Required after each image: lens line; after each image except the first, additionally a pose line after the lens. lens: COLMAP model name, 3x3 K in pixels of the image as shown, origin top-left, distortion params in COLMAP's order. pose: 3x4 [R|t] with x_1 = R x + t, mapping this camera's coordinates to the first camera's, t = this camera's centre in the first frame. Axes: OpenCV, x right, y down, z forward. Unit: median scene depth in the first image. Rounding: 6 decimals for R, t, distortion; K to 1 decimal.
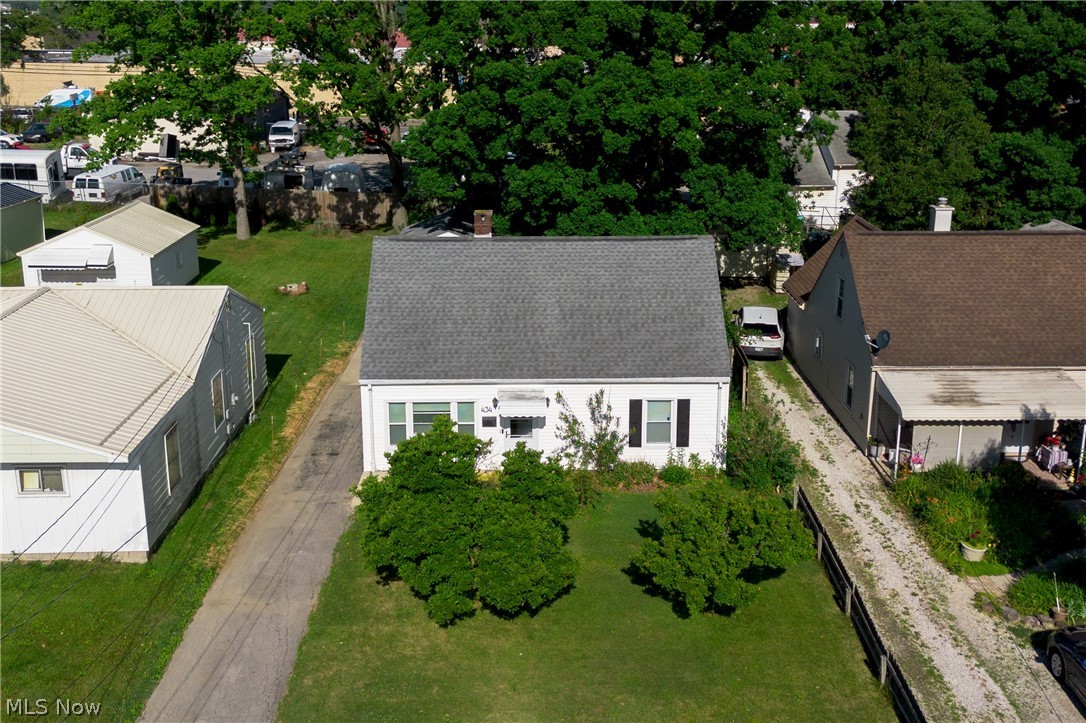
lens RADIAL K [[1074.7, 0, 512.1], [0, 1074.7, 372.1], [0, 0, 1]] dist [0.044021, 0.000000]
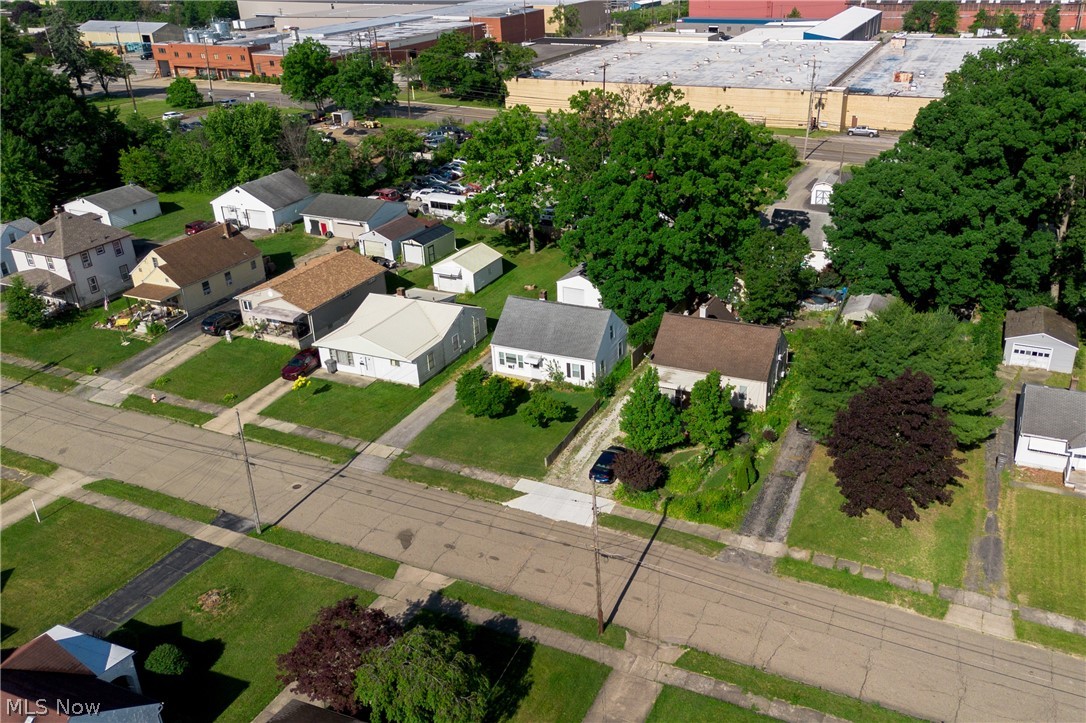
lens RADIAL K [[918.5, 0, 588.0], [0, 918.5, 364.5], [0, 0, 1]] dist [0.036297, -0.027762]
pose [[0.914490, 0.154302, -0.374030, 1.159714], [-0.101843, 0.982446, 0.156295, -0.390269], [0.391581, -0.104838, 0.914152, -1.408131]]
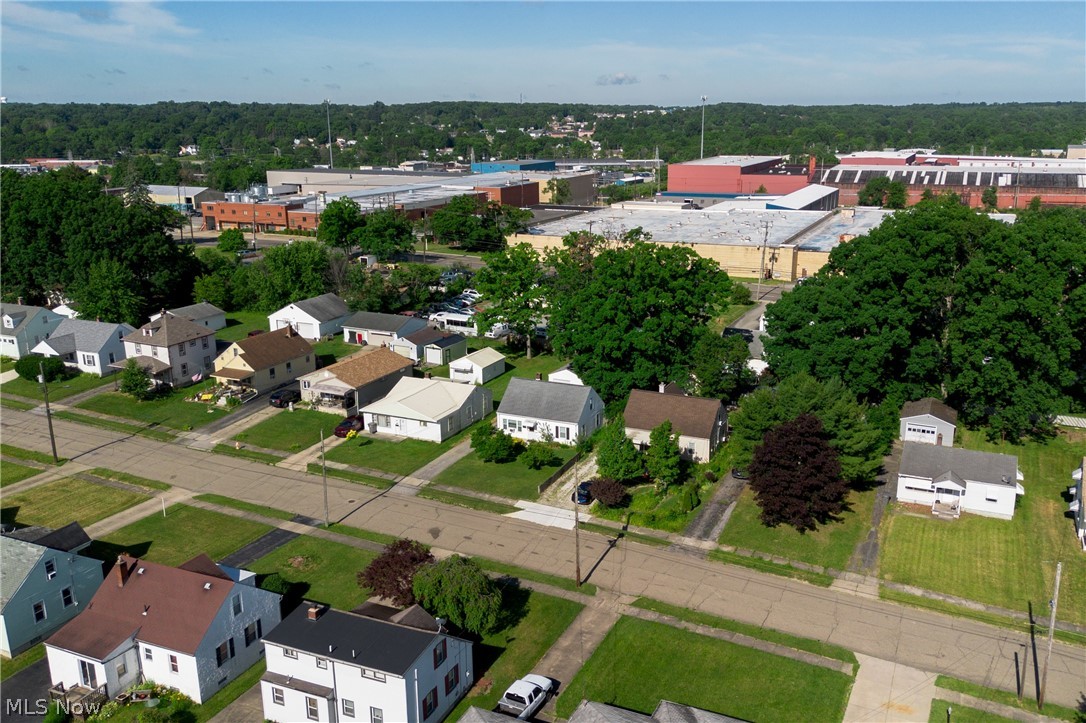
lens RADIAL K [[918.5, 0, 548.9], [0, 918.5, 366.8], [0, 0, 1]] dist [0.036297, -0.027762]
pose [[0.901501, 0.108409, -0.418980, 1.499747], [-0.126214, 0.991891, -0.014923, -0.139178], [0.413965, 0.066335, 0.907873, -2.145764]]
